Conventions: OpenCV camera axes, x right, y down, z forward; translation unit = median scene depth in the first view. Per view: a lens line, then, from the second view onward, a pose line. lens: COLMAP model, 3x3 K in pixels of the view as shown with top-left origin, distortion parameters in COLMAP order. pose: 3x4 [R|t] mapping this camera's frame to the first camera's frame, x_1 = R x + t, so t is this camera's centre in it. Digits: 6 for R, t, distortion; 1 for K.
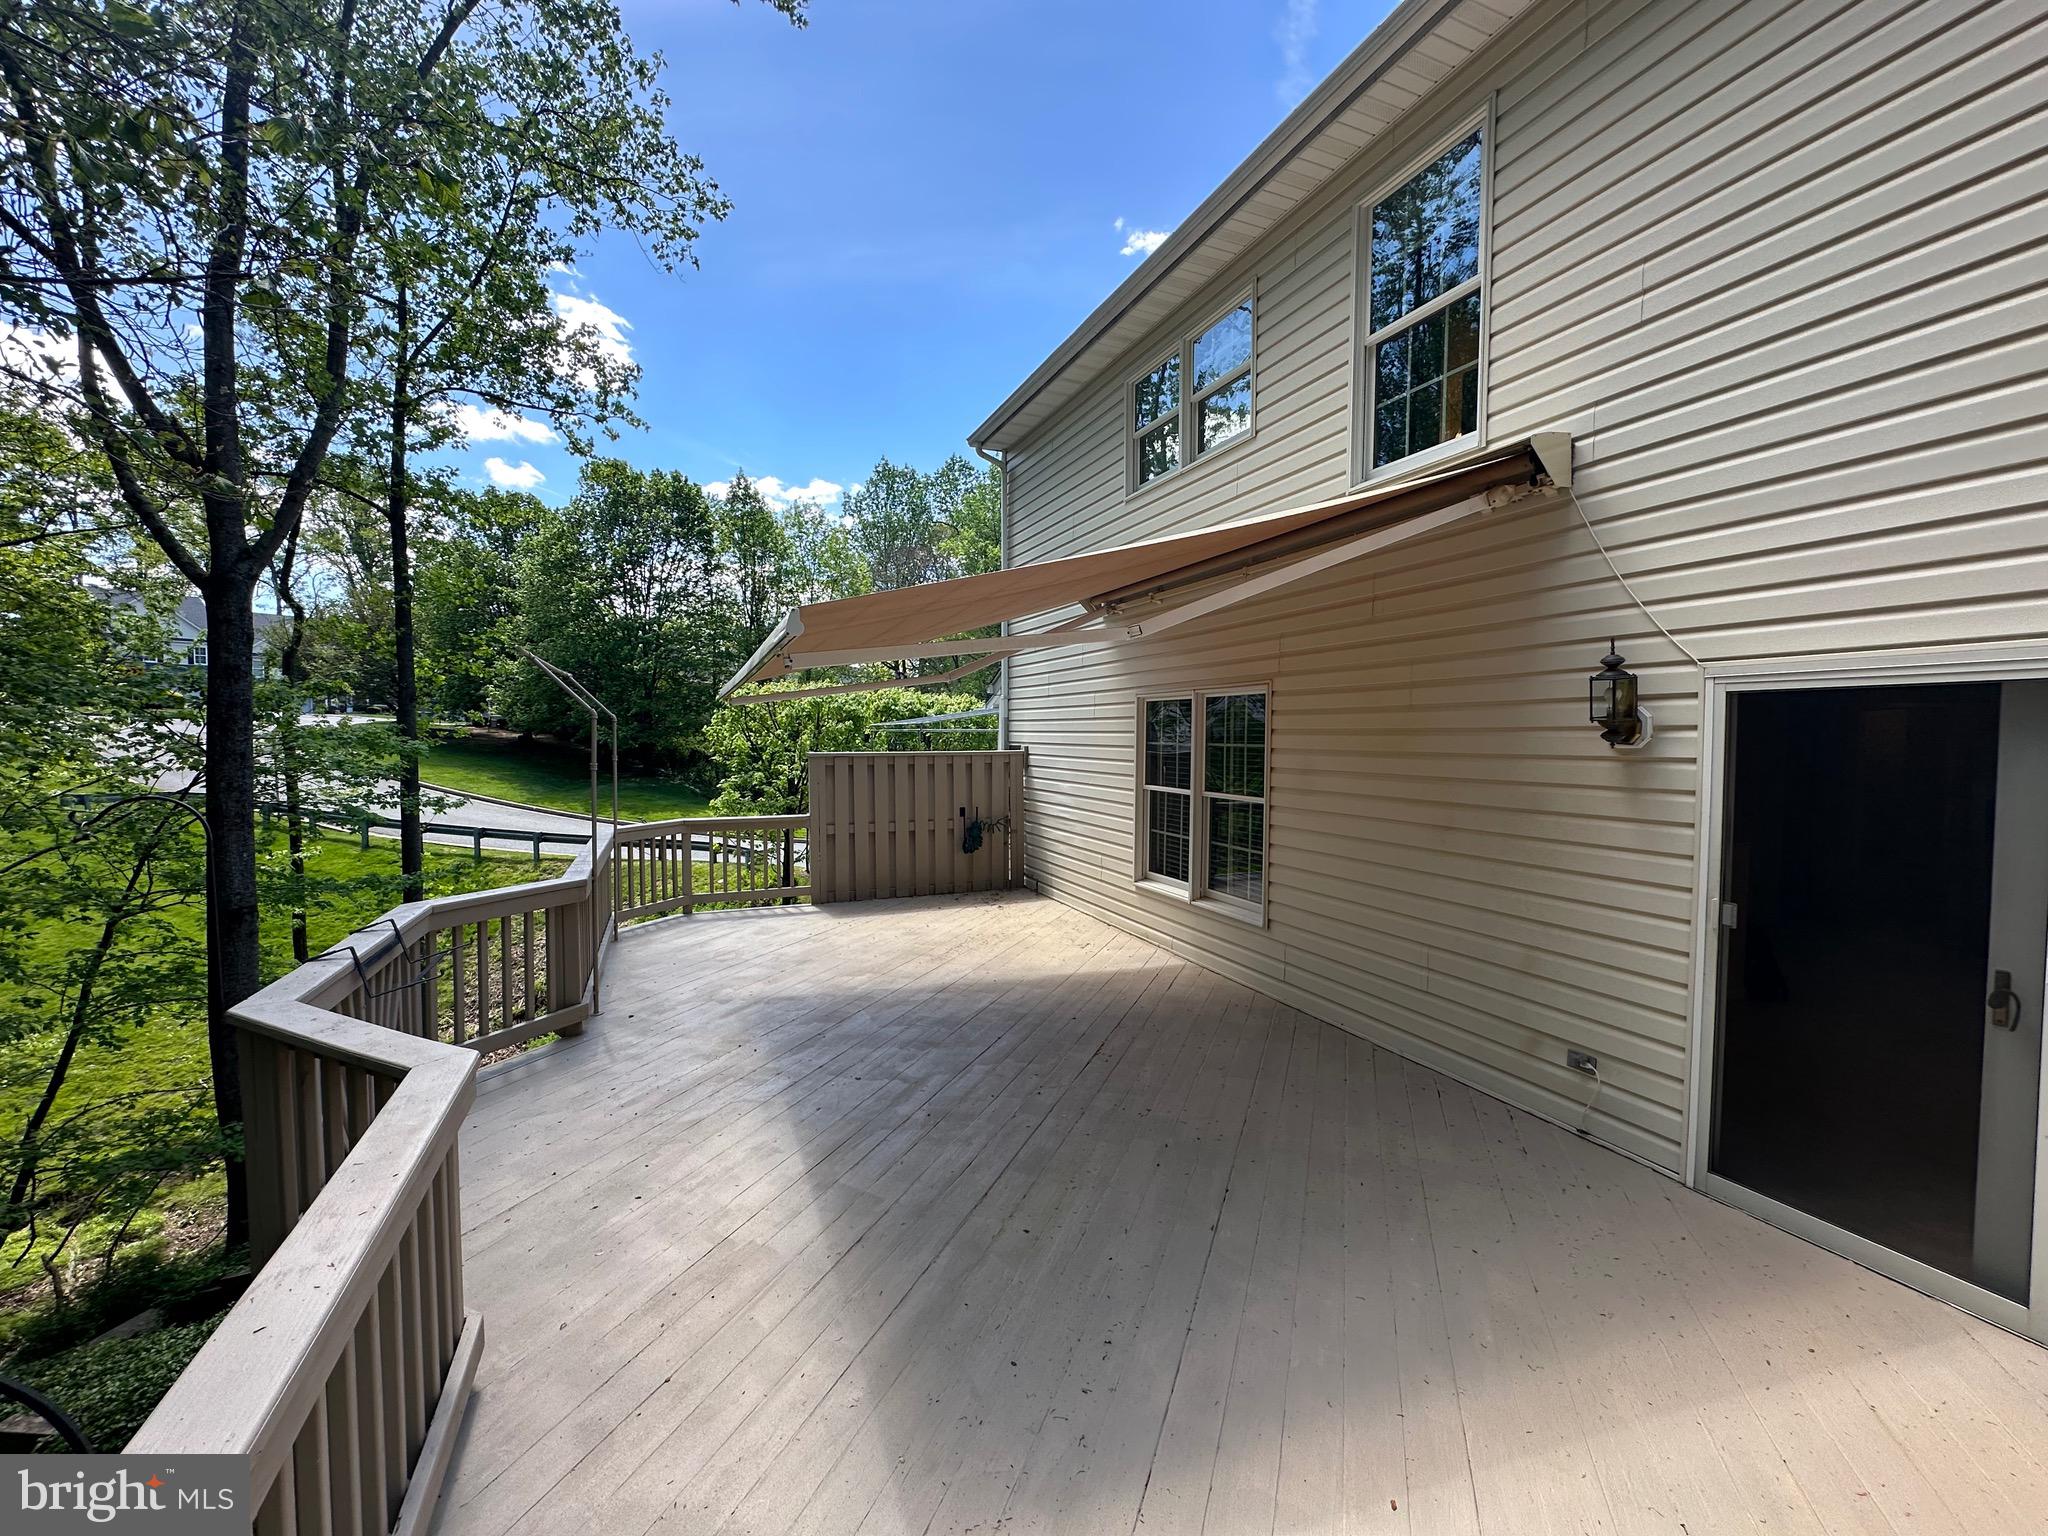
lens RADIAL K [[820.5, 0, 1023.8], [0, 820.5, 770.6], [0, 0, 1]] dist [0.001661, -0.000257]
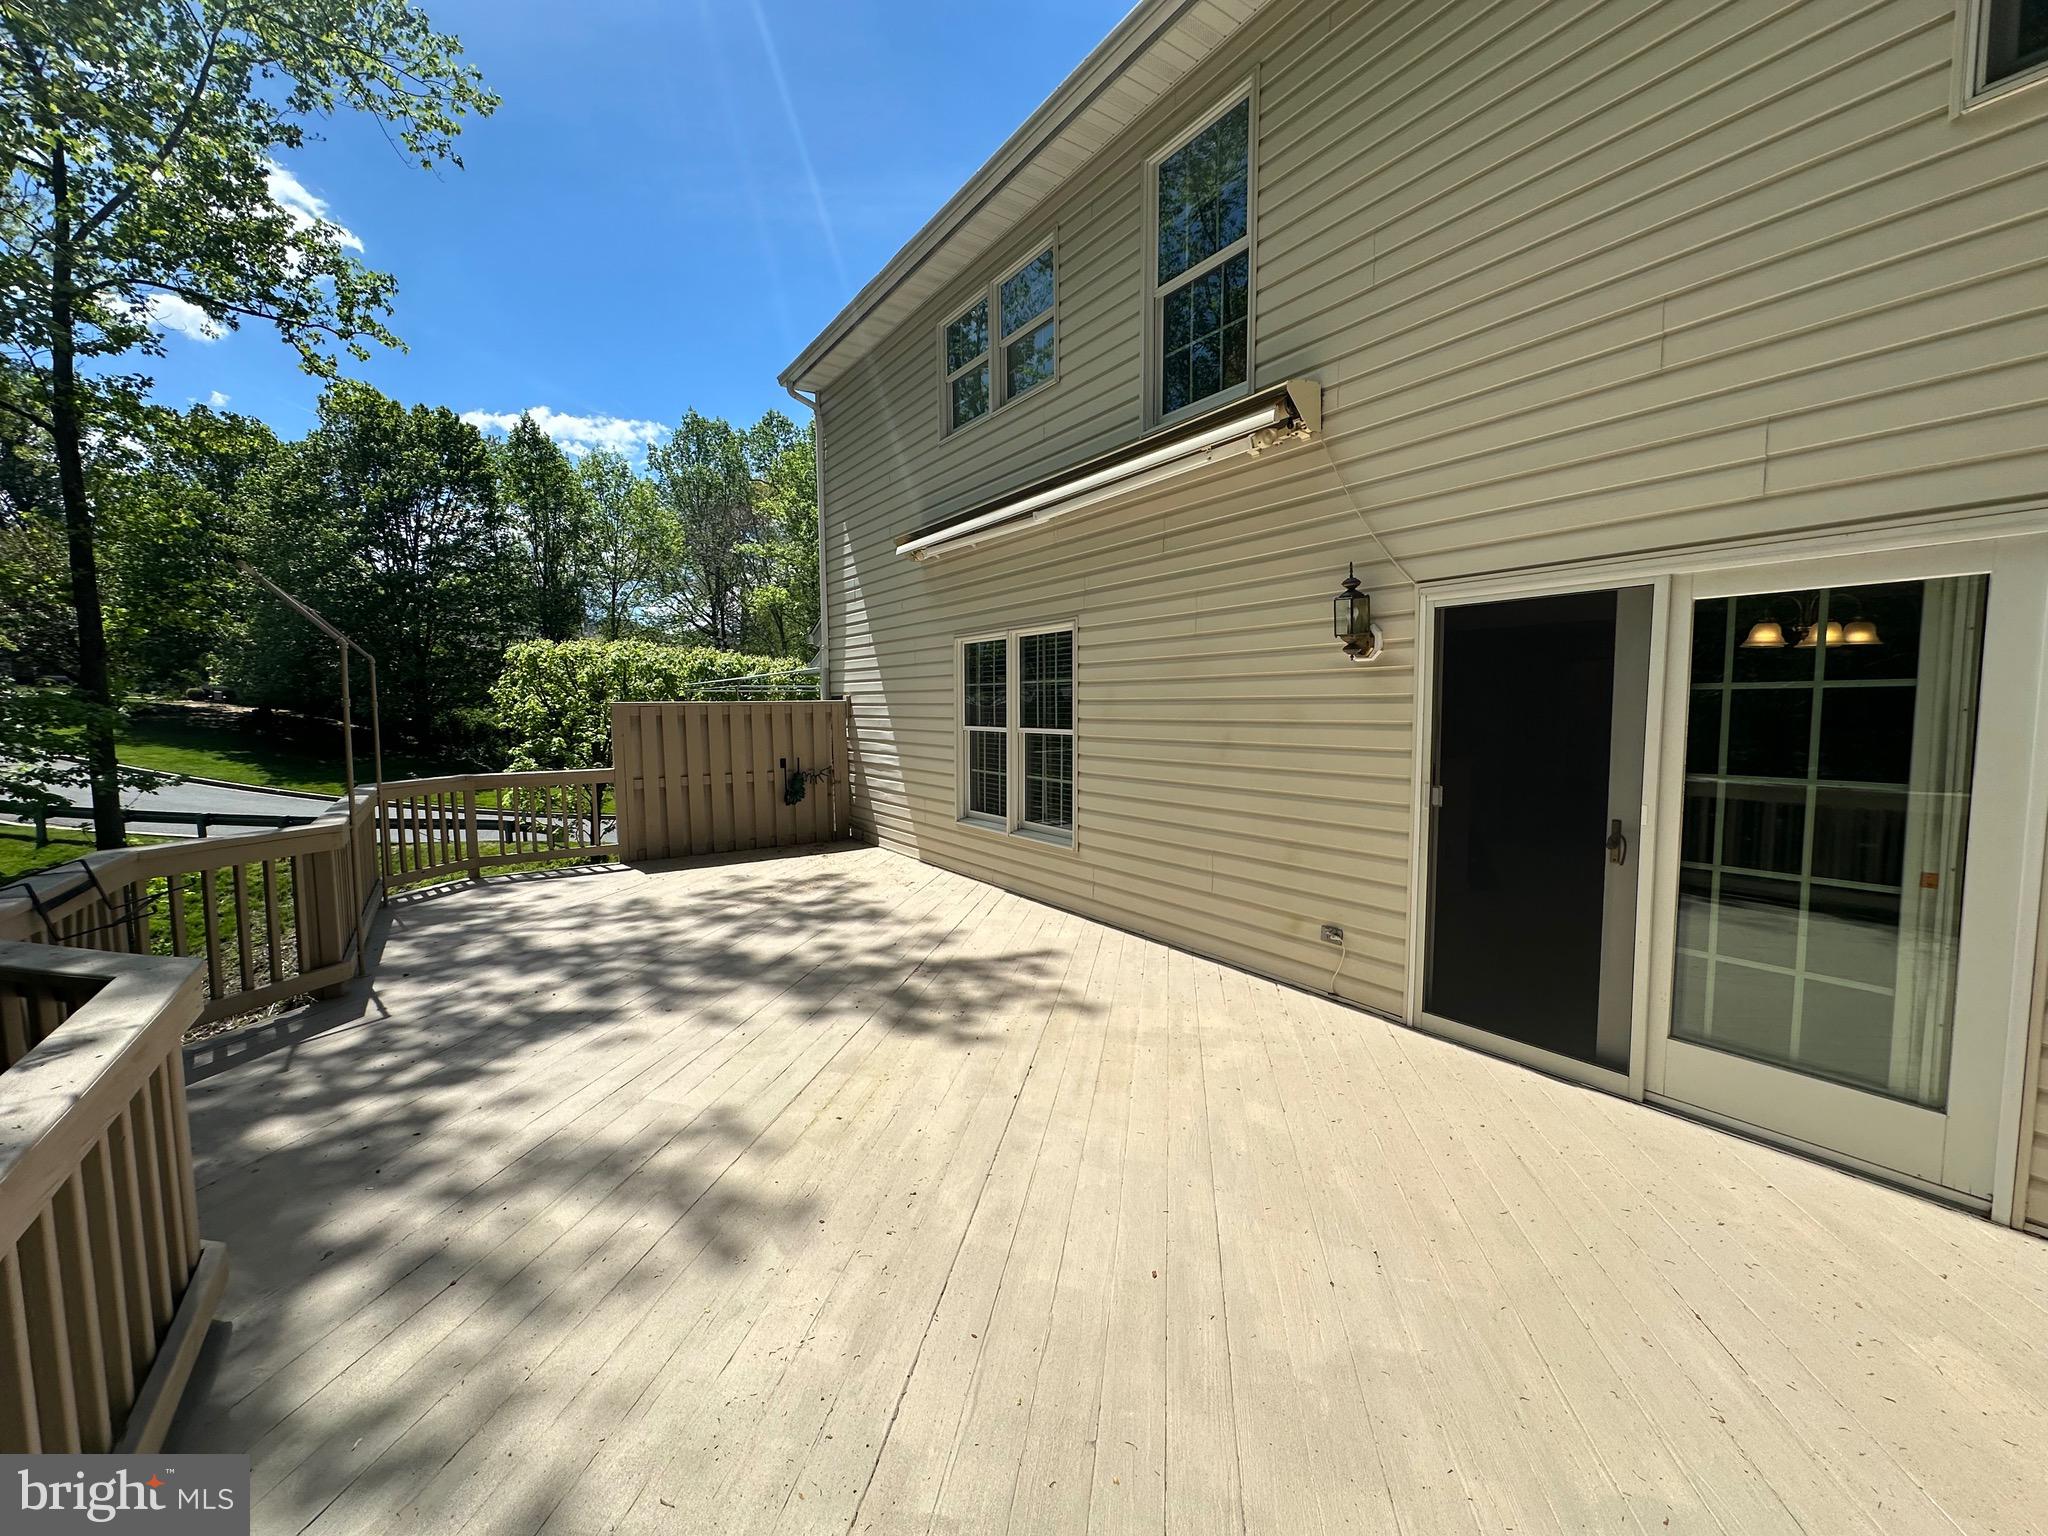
lens RADIAL K [[820.5, 0, 1024.5], [0, 820.5, 772.2], [0, 0, 1]] dist [0.001661, -0.000257]
pose [[0.979880, -0.023966, 0.198142, 0.019428], [0.017520, 0.999261, 0.034221, 0.048021], [-0.198815, -0.030061, 0.979576, -0.024704]]
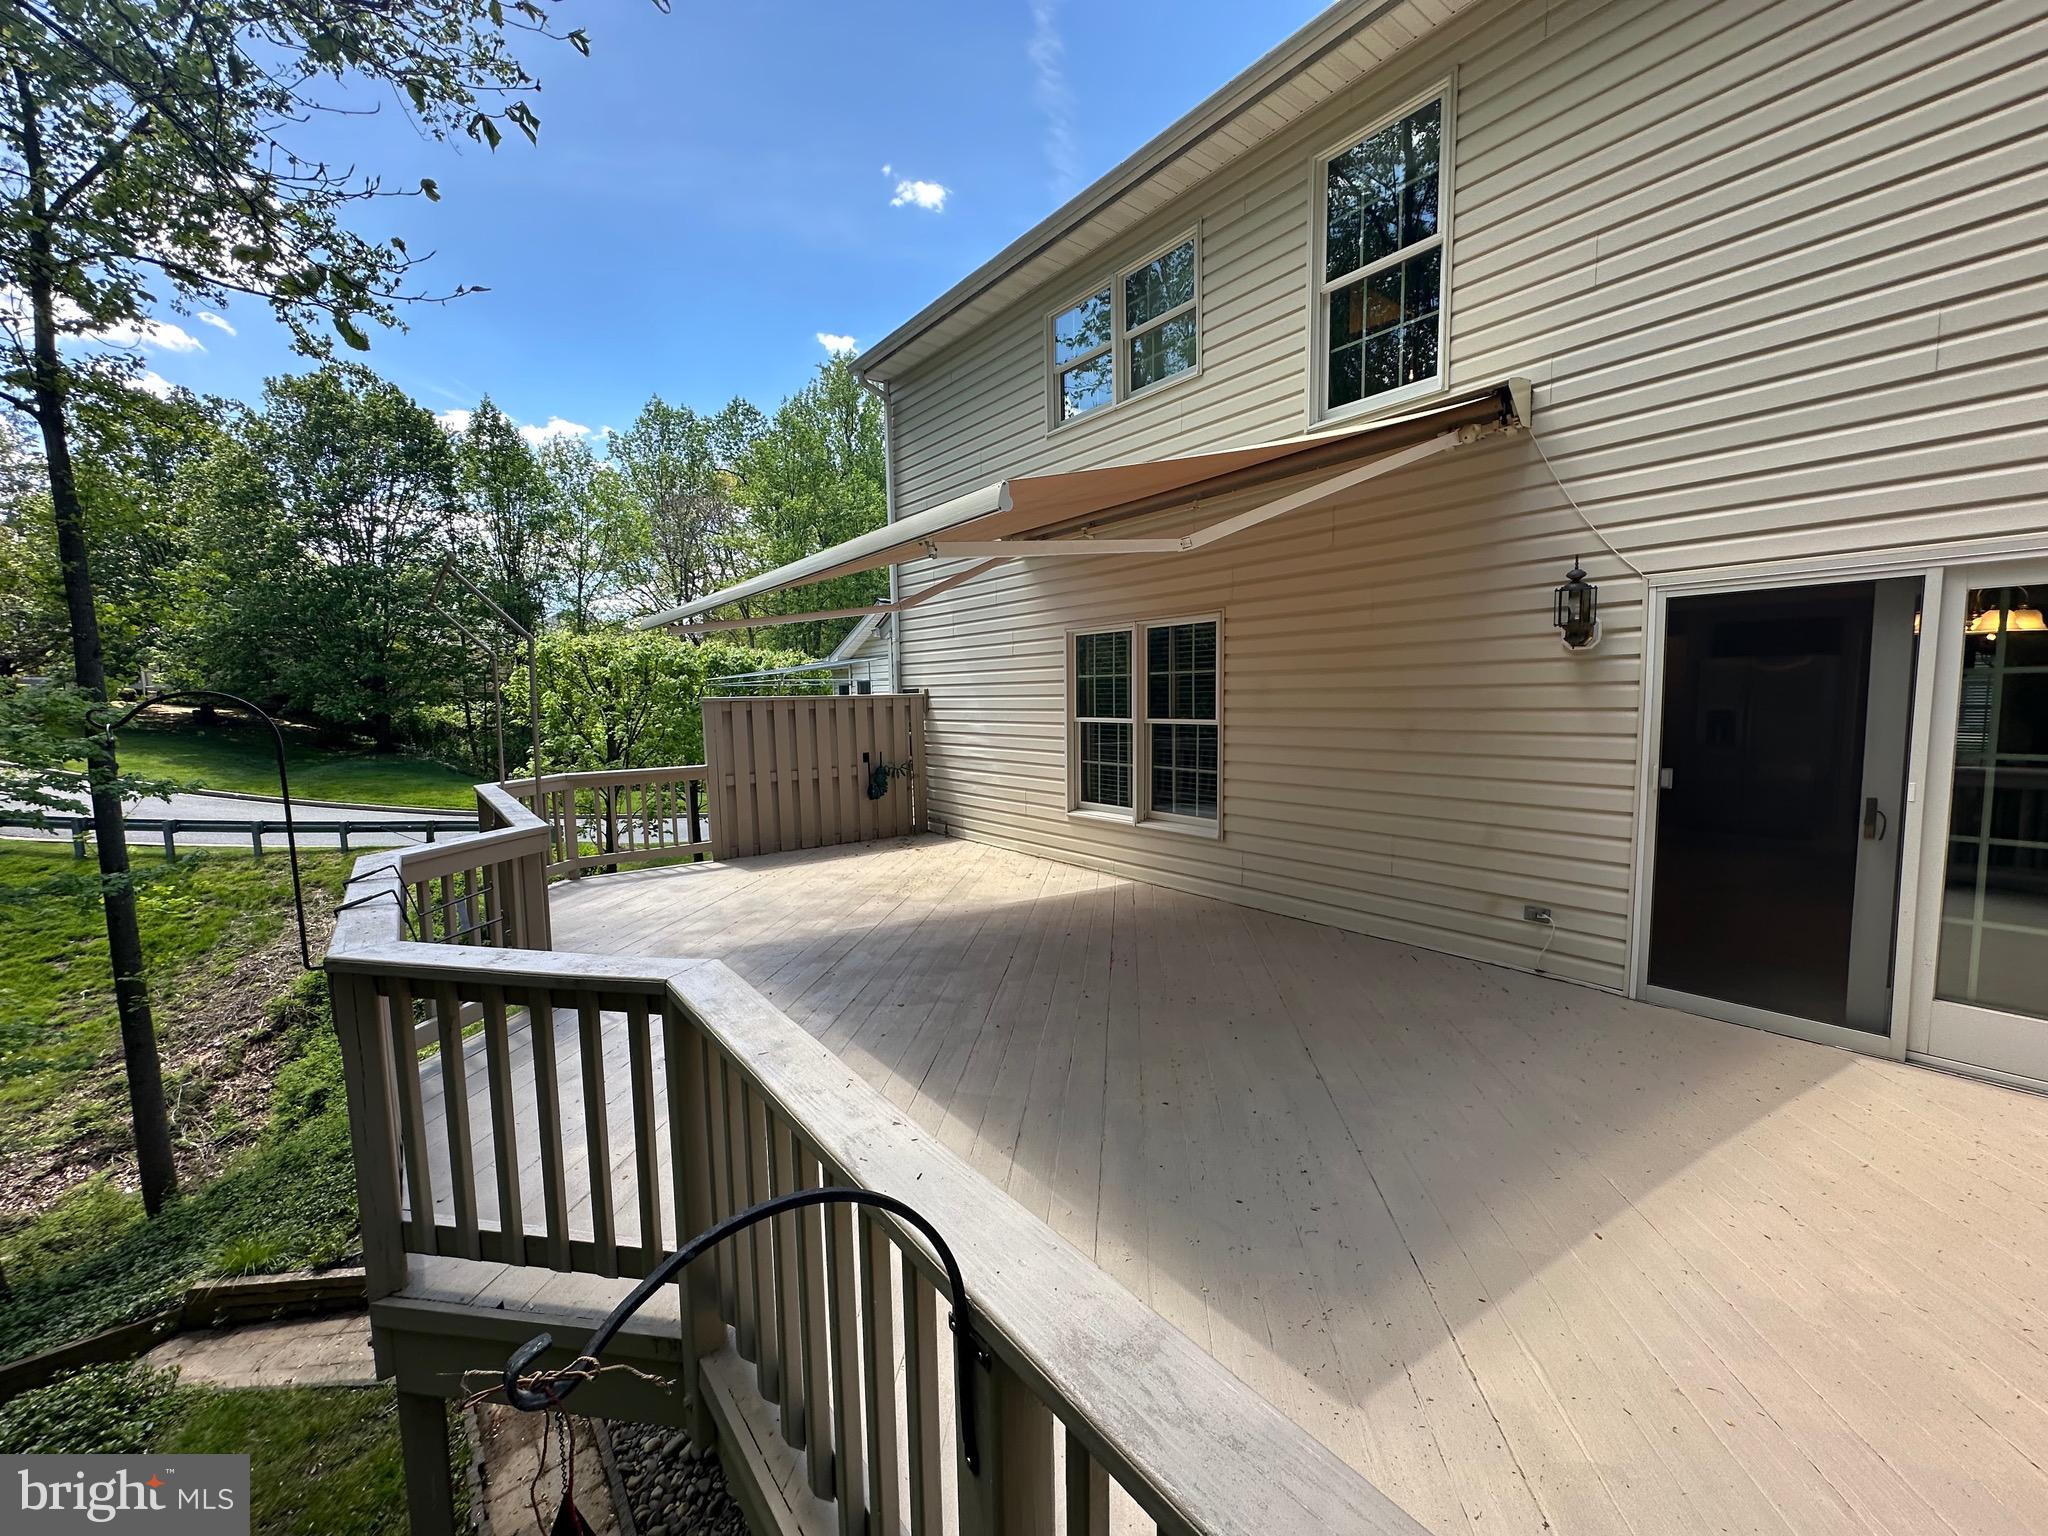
lens RADIAL K [[820.5, 0, 1014.3], [0, 820.5, 774.9], [0, 0, 1]] dist [0.001661, -0.000257]
pose [[0.967055, -0.043212, 0.250871, -0.221257], [0.031605, 0.998243, 0.050113, 0.040884], [-0.252596, -0.040534, 0.966722, 0.022836]]
